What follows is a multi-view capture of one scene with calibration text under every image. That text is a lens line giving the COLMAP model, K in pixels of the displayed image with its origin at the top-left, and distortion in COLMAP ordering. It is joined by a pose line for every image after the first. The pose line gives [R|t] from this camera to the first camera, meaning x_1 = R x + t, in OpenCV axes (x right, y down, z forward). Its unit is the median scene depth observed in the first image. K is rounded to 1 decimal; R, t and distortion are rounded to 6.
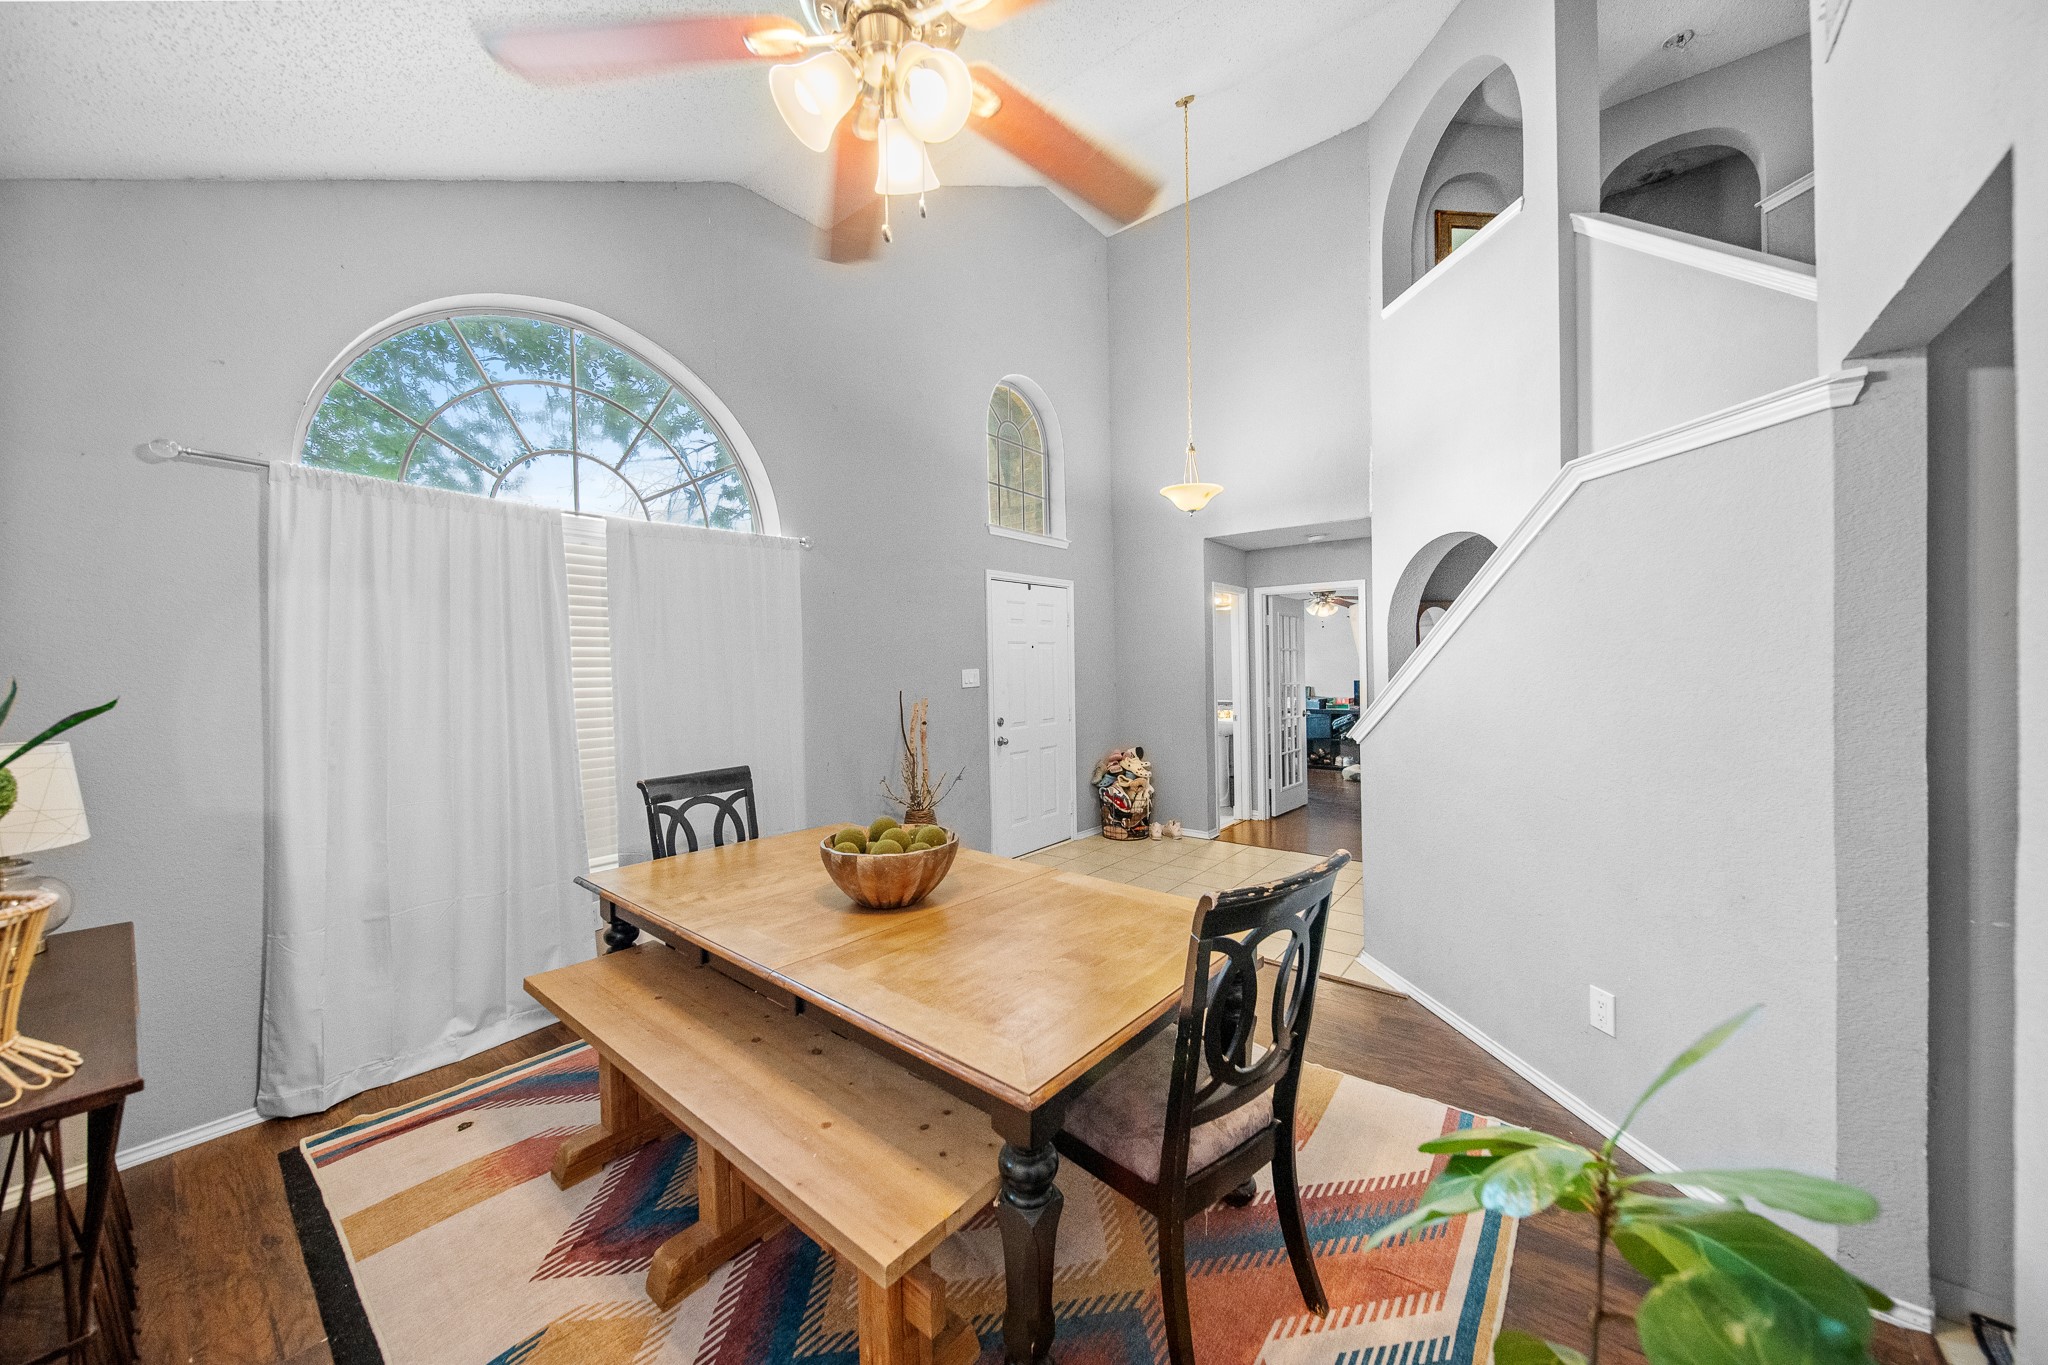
lens RADIAL K [[720.0, 0, 1029.2], [0, 720.0, 679.3], [0, 0, 1]] dist [0.000313, -0.001519]
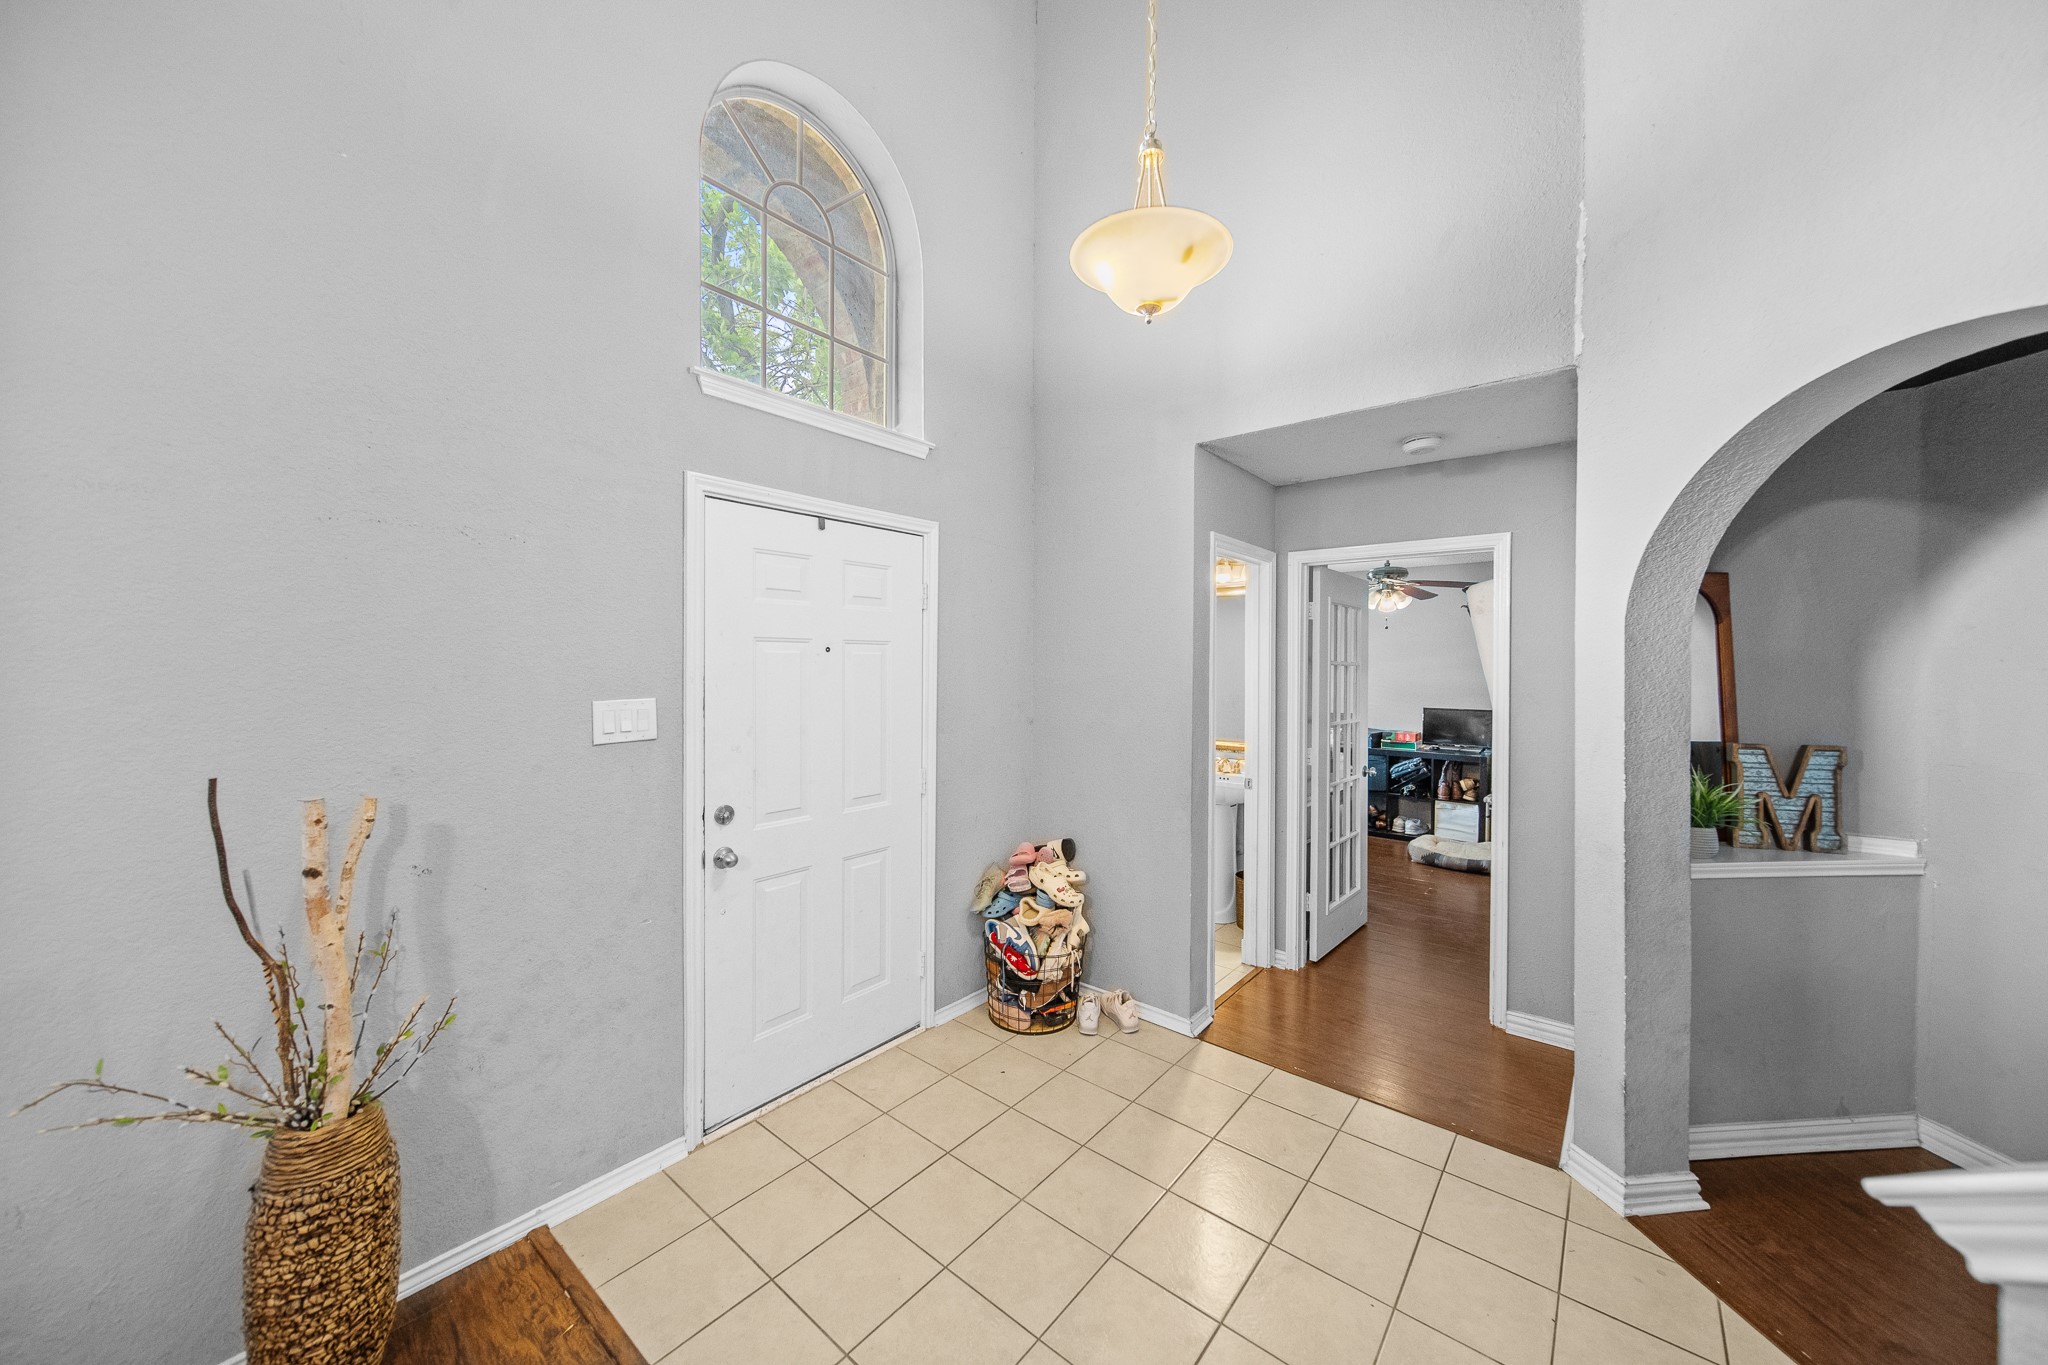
lens RADIAL K [[720.0, 0, 1029.2], [0, 720.0, 679.3], [0, 0, 1]] dist [0.000313, -0.001519]
pose [[0.999585, 0.023744, -0.016319, 0.136787], [-0.023741, 0.999718, 0.000350, -0.026467], [0.016322, 0.000038, 0.999867, 0.486967]]
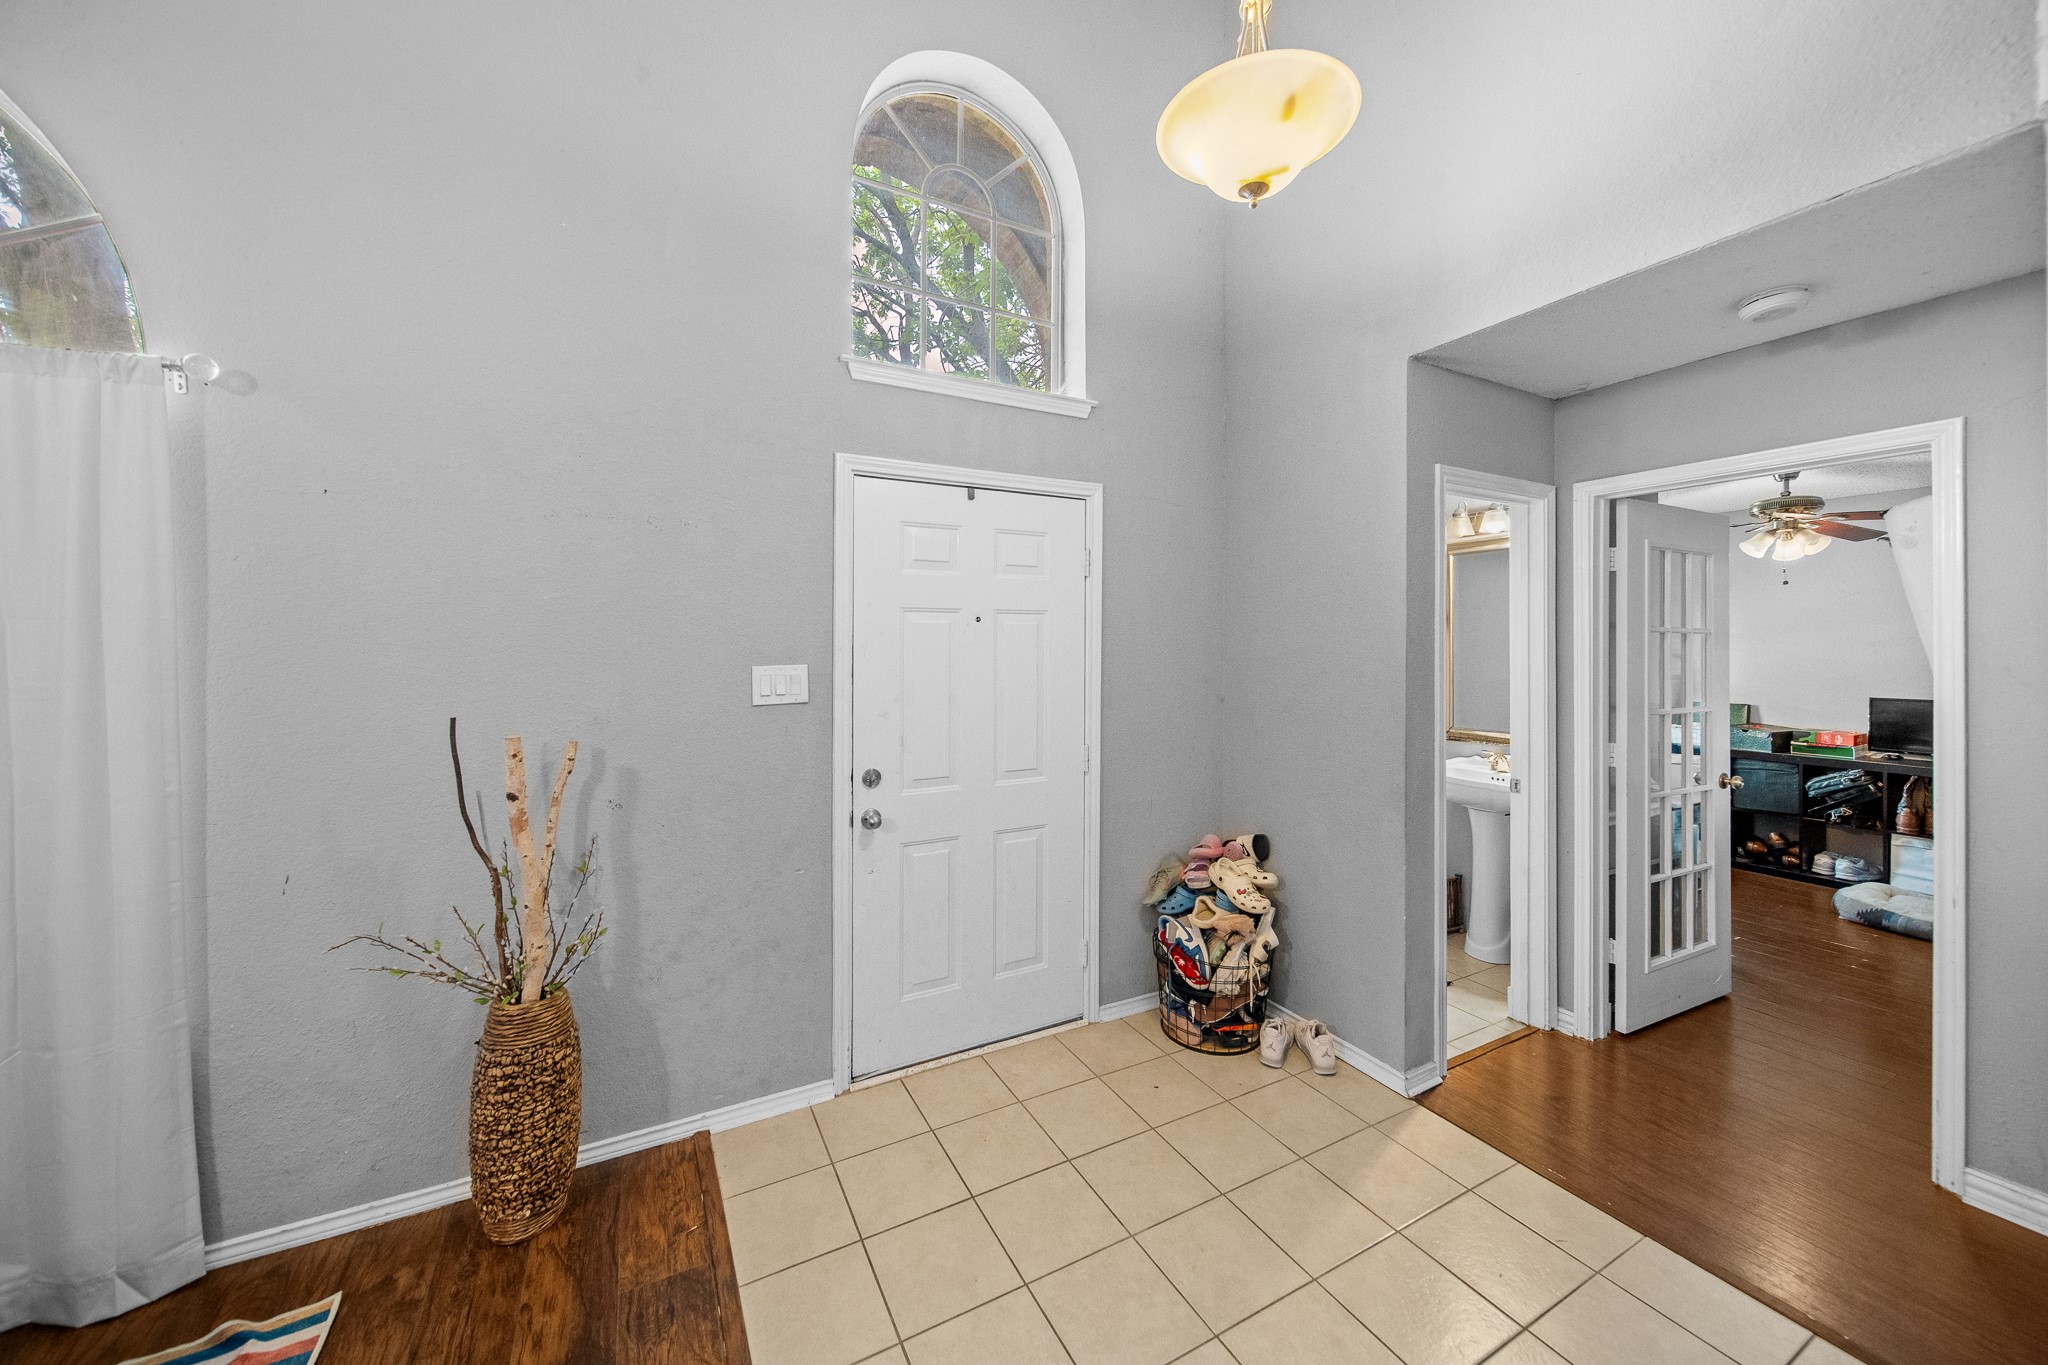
lens RADIAL K [[732.3, 0, 1024.3], [0, 732.3, 653.5], [0, 0, 1]] dist [0.000835, -0.001691]
pose [[0.915299, 0.019912, -0.402282, 0.212518], [-0.023566, 0.999714, -0.004137, -0.019541], [0.402085, 0.013267, 0.915506, 0.529126]]
